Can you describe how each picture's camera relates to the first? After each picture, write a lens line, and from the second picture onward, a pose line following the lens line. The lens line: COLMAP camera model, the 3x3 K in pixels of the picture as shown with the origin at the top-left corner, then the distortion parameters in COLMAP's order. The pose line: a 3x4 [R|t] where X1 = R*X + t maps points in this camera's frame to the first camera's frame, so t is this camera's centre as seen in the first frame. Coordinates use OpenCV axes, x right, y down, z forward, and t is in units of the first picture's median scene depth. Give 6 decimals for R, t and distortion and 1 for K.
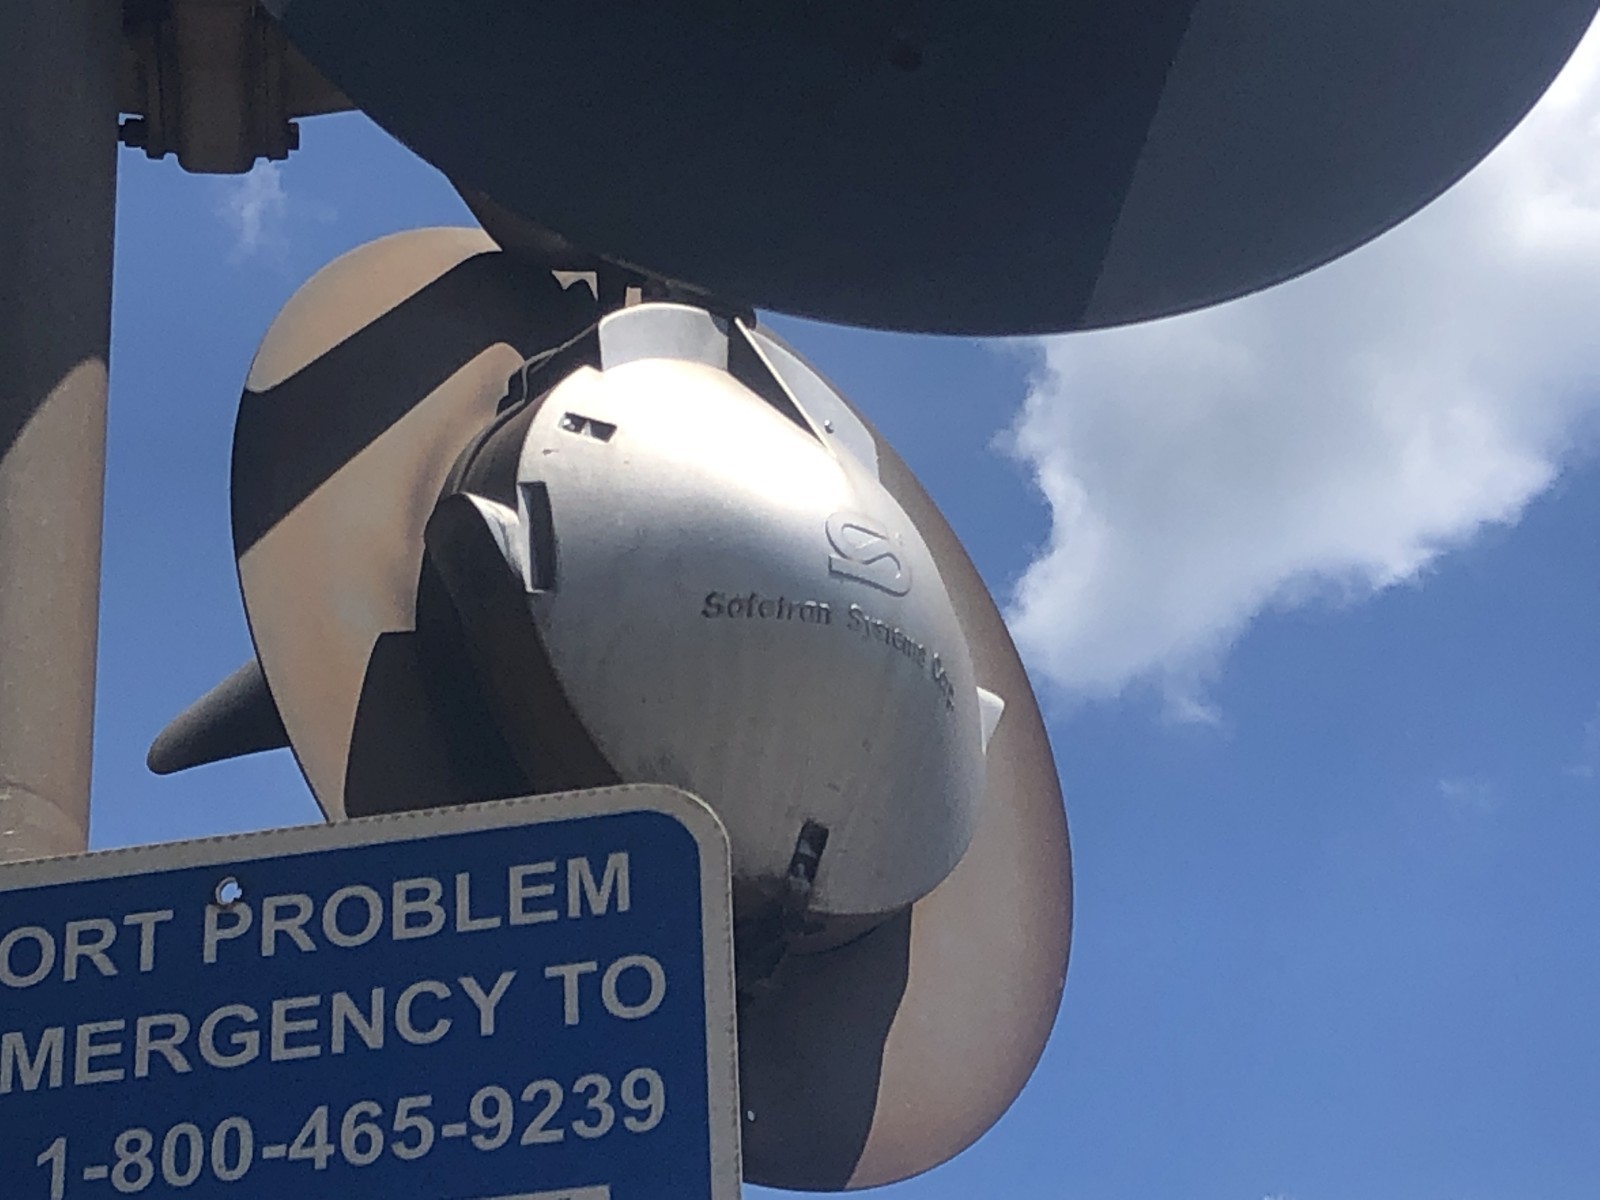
lens RADIAL K [[4455.2, 0, 800.0], [0, 4455.2, 600.0], [0, 0, 1]] dist [0.389731, -2.971513]
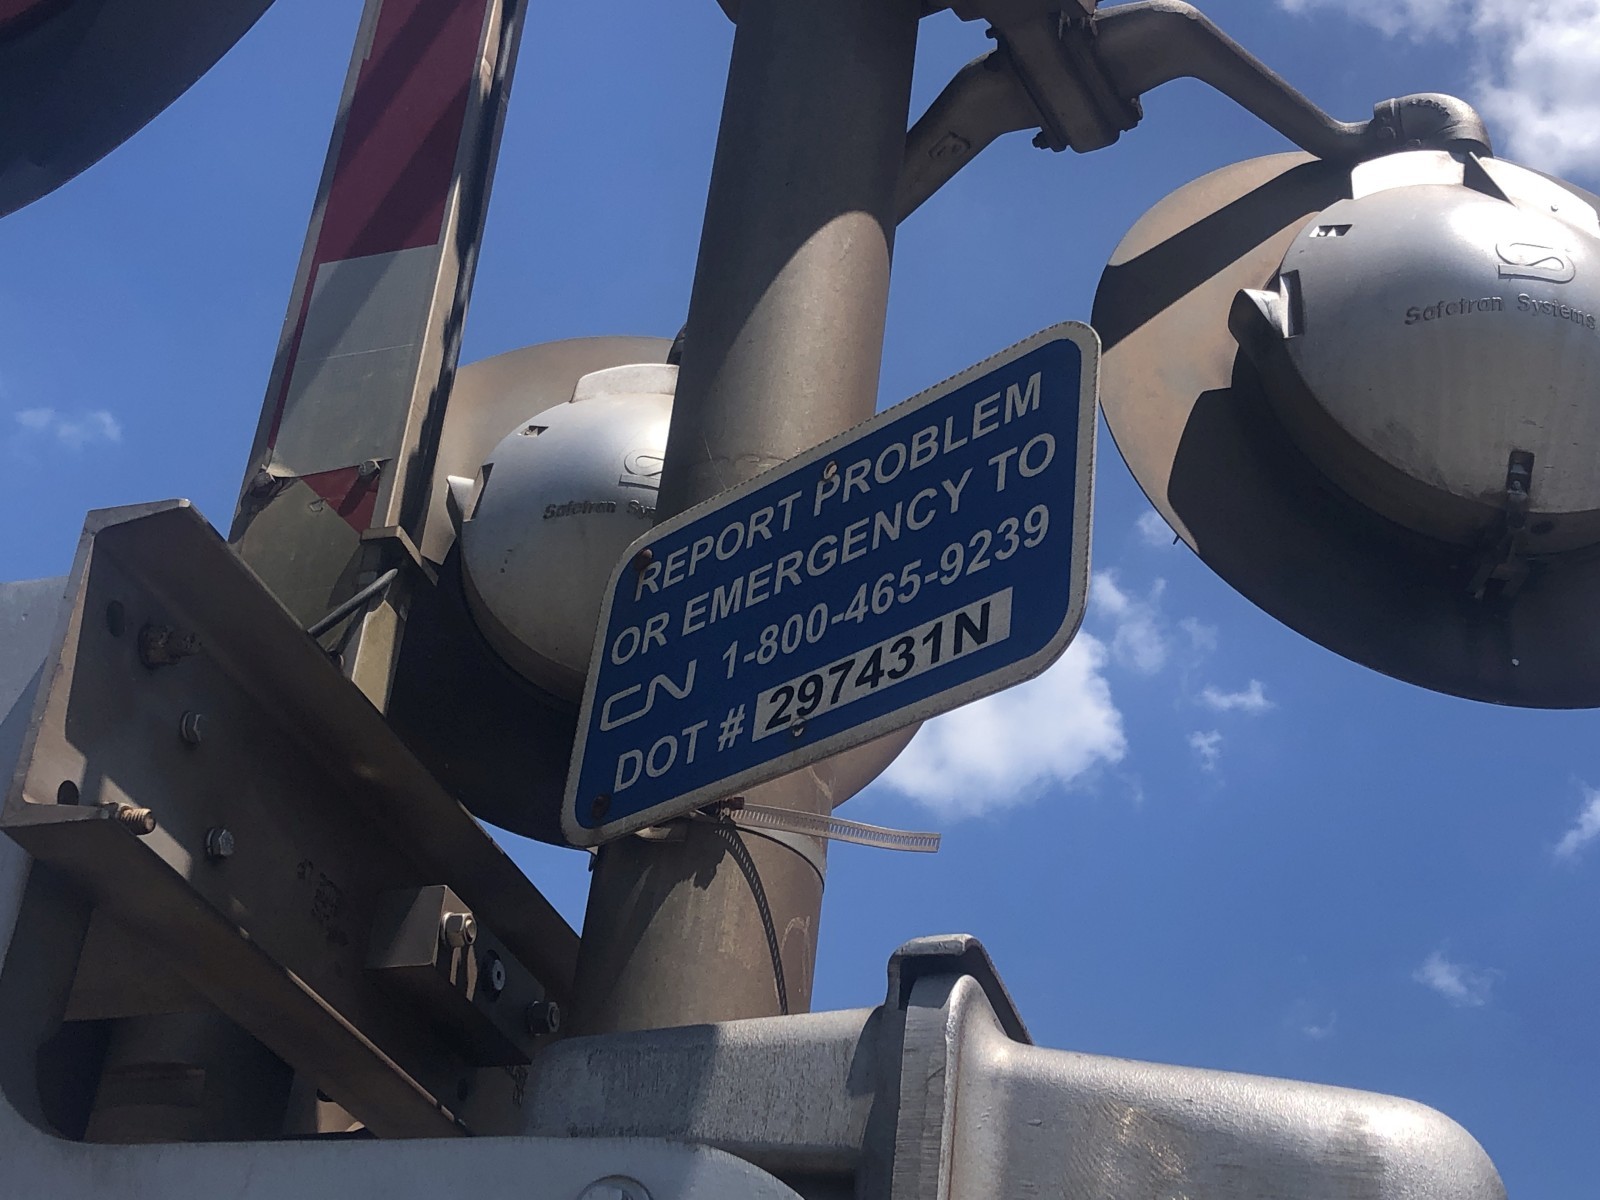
lens RADIAL K [[2371.1, 0, 800.0], [0, 2371.1, 600.0], [0, 0, 1]] dist [0.021729, -0.073814]
pose [[0.807025, -0.203206, -0.554452, 0.294398], [0.153151, 0.978824, -0.135821, 0.213563], [0.570311, 0.024697, 0.821057, 0.347188]]
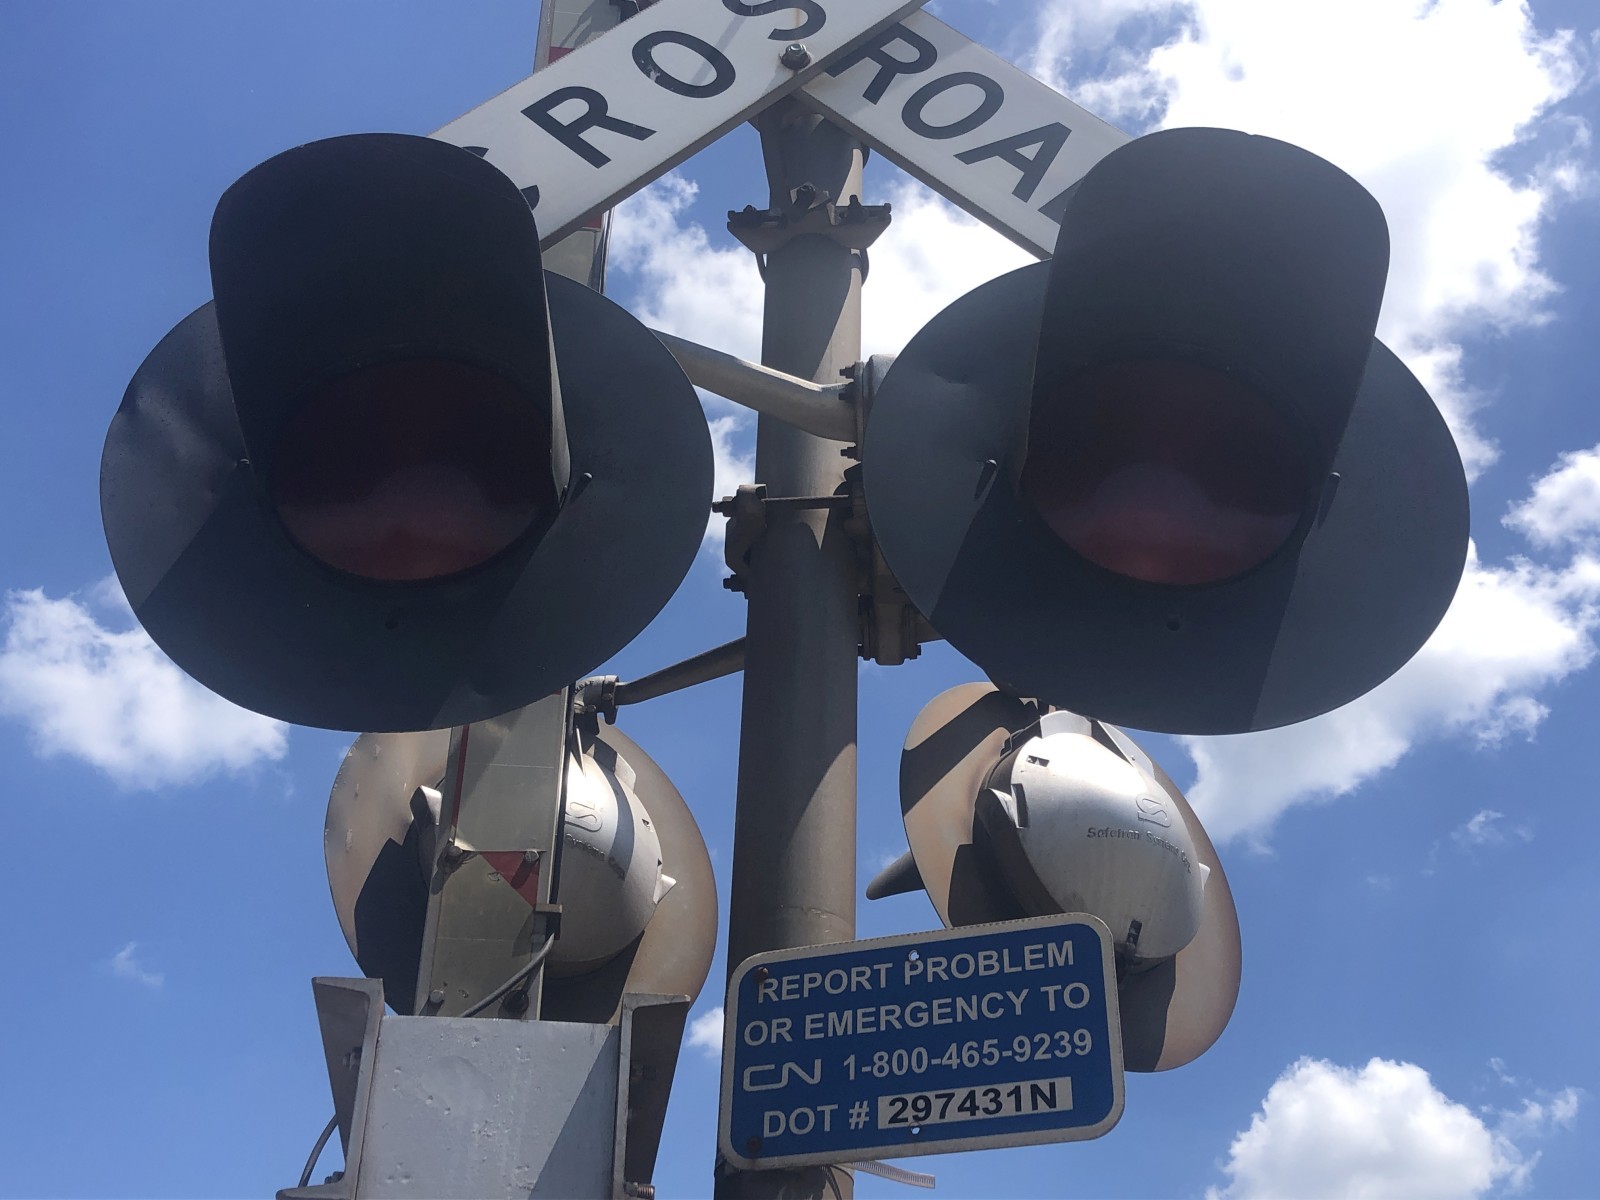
lens RADIAL K [[1795.2, 0, 823.7], [0, 1795.2, 599.2], [0, 0, 1]] dist [0.052235, -0.019104]
pose [[0.988978, -0.033493, -0.144223, -0.023741], [0.016739, 0.993125, -0.115852, -0.018862], [0.147112, 0.112161, 0.982740, -0.035456]]
